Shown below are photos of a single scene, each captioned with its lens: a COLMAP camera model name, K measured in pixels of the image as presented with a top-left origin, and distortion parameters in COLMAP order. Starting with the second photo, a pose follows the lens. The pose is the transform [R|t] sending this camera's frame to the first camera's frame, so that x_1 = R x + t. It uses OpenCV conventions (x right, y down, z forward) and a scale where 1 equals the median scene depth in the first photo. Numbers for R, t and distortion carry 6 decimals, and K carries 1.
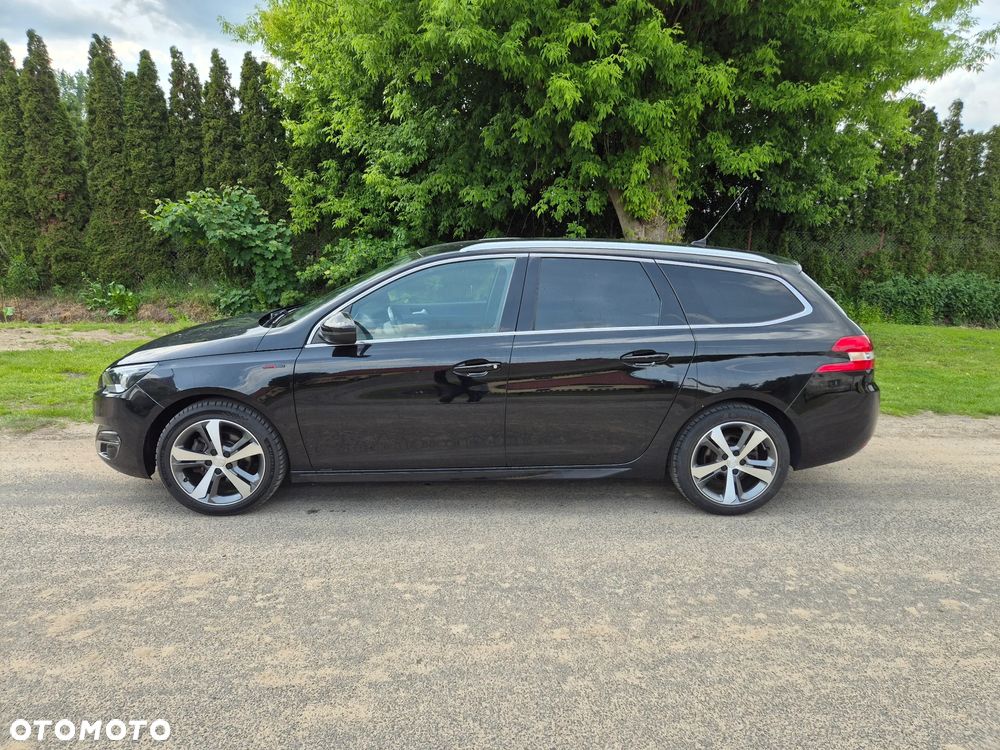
lens RADIAL K [[677.6, 0, 507.9], [0, 677.6, 379.7], [0, 0, 1]] dist [0.062884, -0.051947]
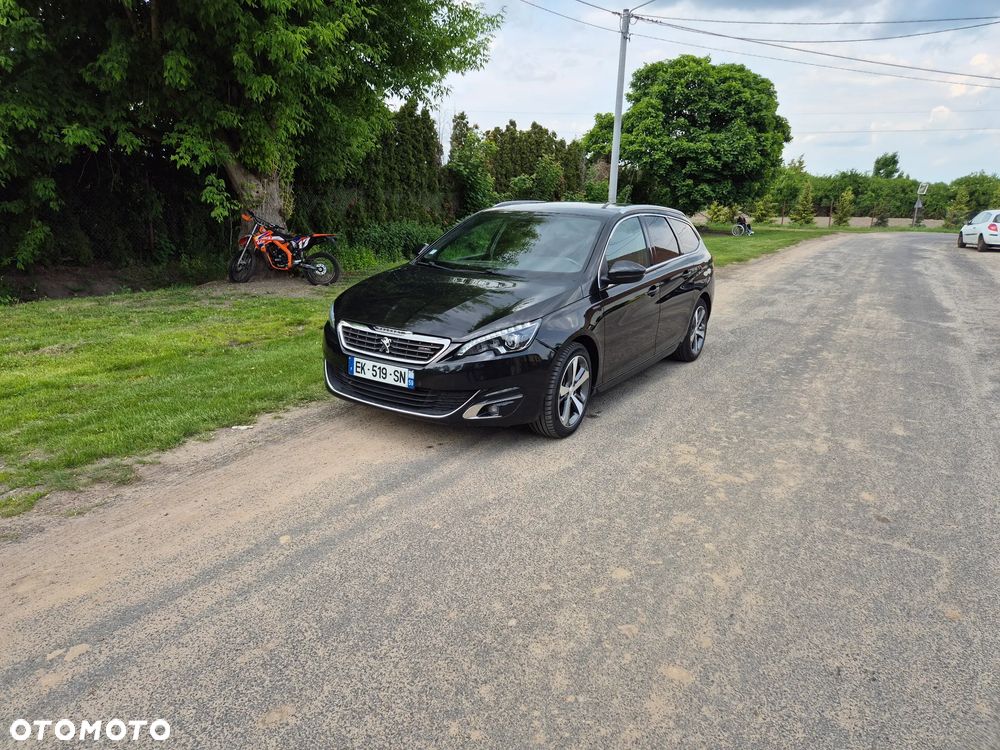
lens RADIAL K [[665.8, 0, 497.5], [0, 665.8, 378.9], [0, 0, 1]] dist [0.067658, -0.059240]
pose [[0.578969, -0.215017, 0.786488, -0.537492], [0.154707, 0.976049, 0.152953, -0.040024], [-0.800538, 0.033120, 0.598366, 0.142417]]
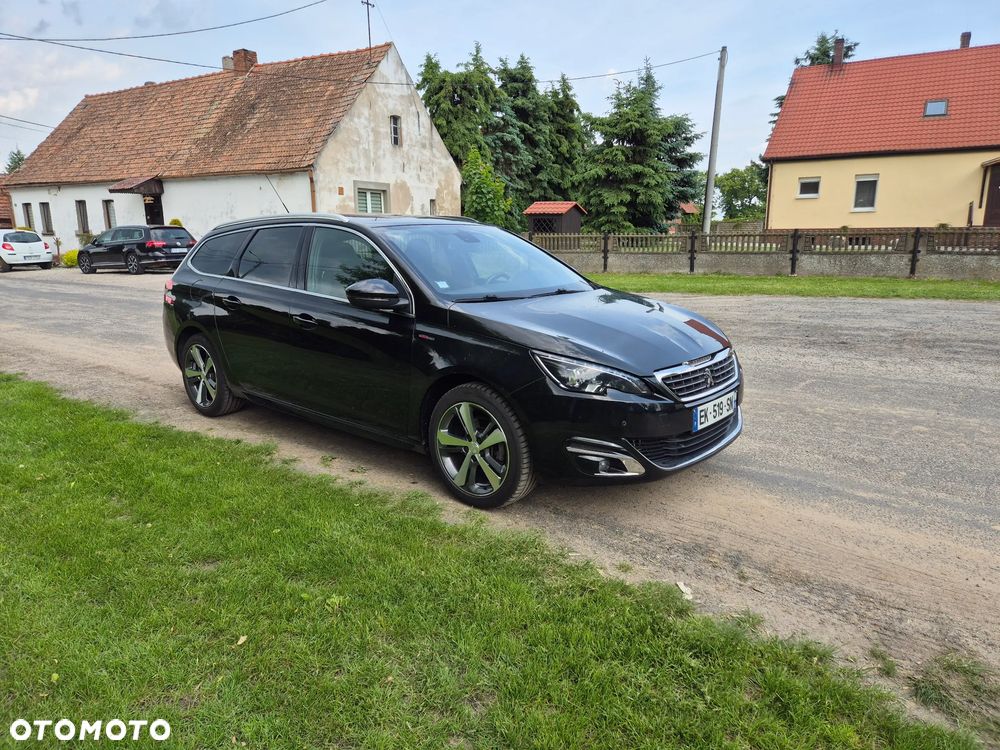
lens RADIAL K [[665.3, 0, 497.9], [0, 665.3, 374.2], [0, 0, 1]] dist [0.068932, -0.059885]
pose [[-0.726477, -0.154942, 0.669495, -0.397595], [0.144362, 0.918099, 0.369125, -0.152969], [-0.671856, 0.364810, -0.644610, 0.744297]]
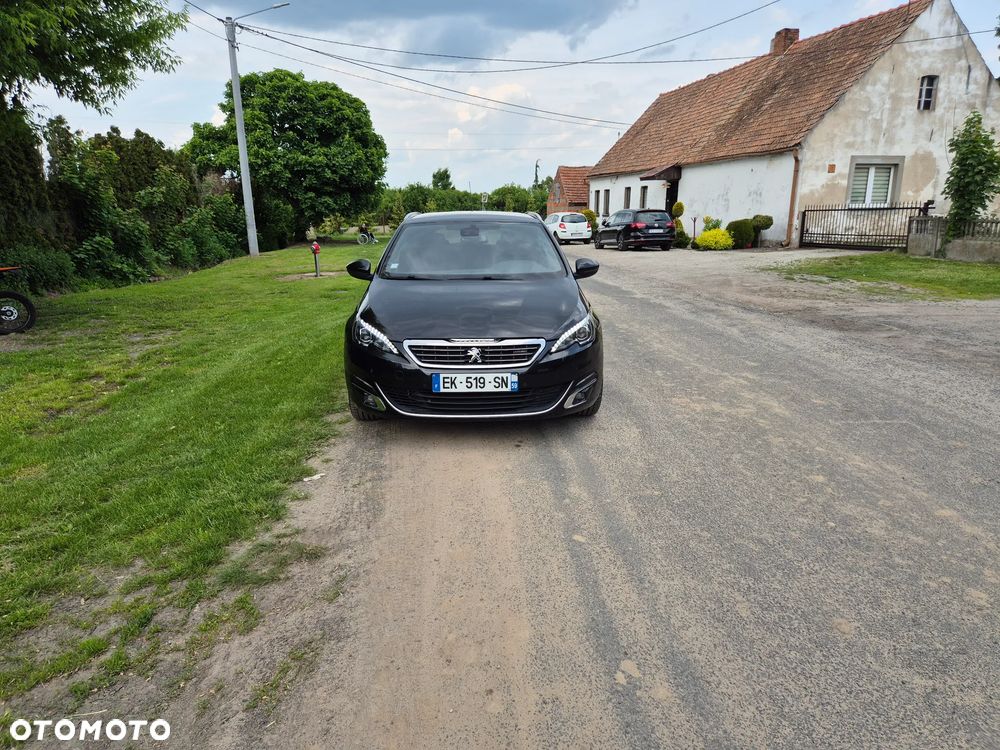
lens RADIAL K [[663.0, 0, 500.0], [0, 663.0, 375.0], [0, 0, 1]] dist [0.072473, -0.062213]
pose [[0.008123, -0.253009, 0.967430, -0.654325], [0.222011, 0.943773, 0.244958, -0.095235], [-0.975010, 0.212790, 0.063837, 0.408330]]
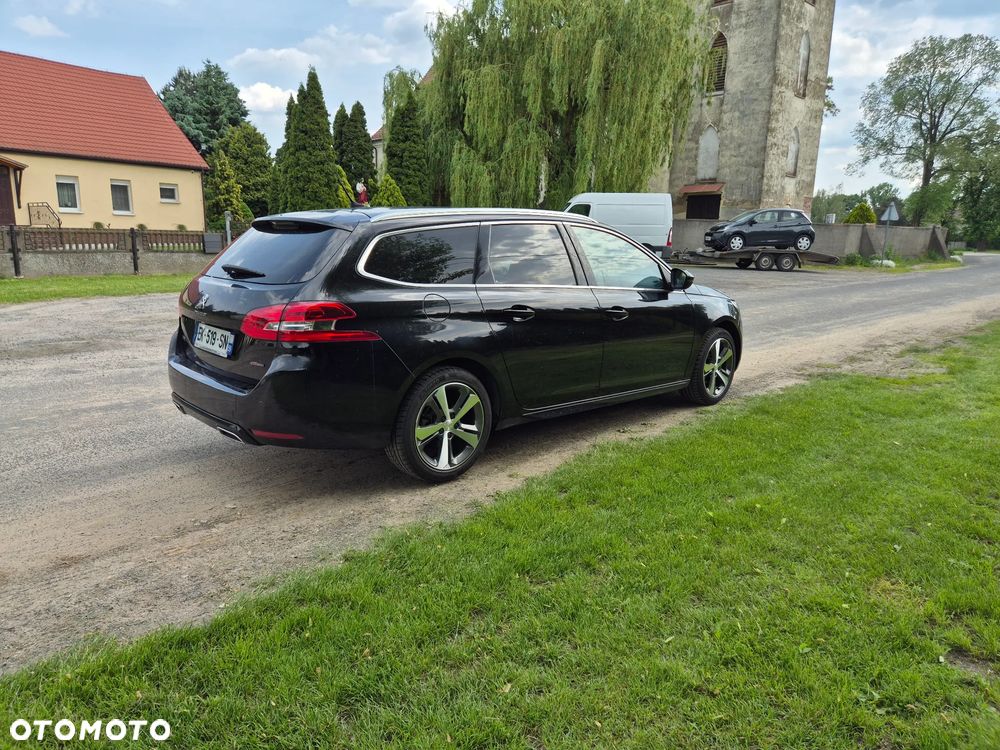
lens RADIAL K [[665.4, 0, 495.9], [0, 665.4, 368.5], [0, 0, 1]] dist [0.065796, -0.059265]
pose [[-0.773651, 0.088581, -0.627389, 0.327397], [-0.170169, 0.924752, 0.340407, -0.151758], [0.610333, 0.370118, -0.700362, 0.824895]]
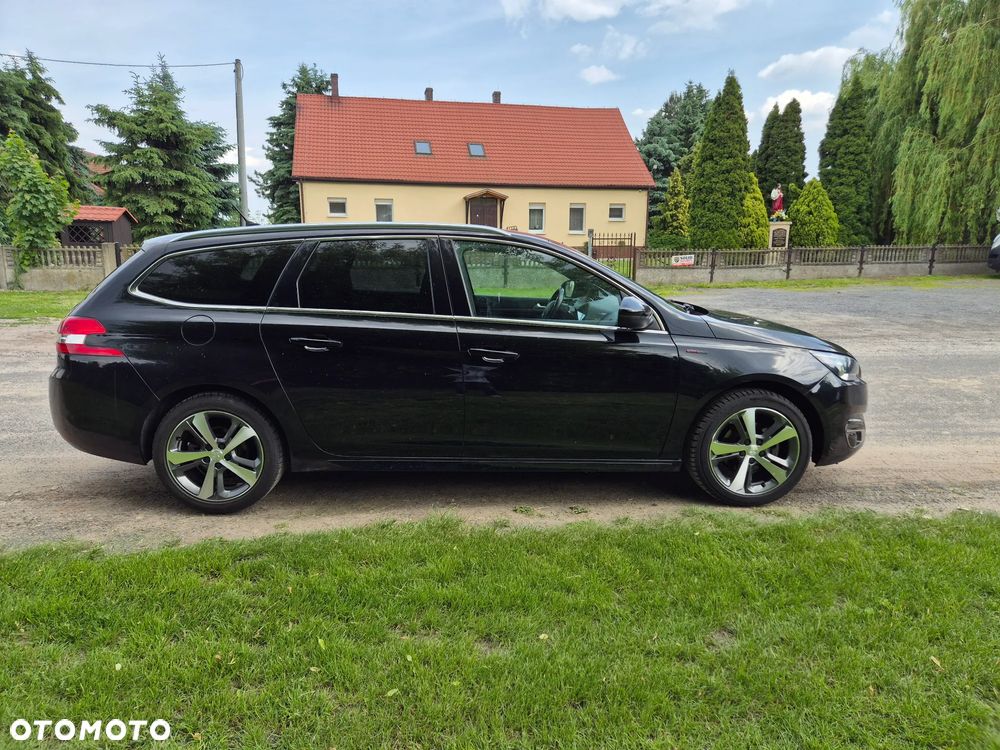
lens RADIAL K [[663.6, 0, 495.1], [0, 663.6, 375.5], [0, 0, 1]] dist [0.070939, -0.058662]
pose [[-0.999675, -0.023253, 0.010425, -0.030144], [-0.017130, 0.916072, 0.400648, -0.173773], [-0.018866, 0.400339, -0.916173, 0.864081]]
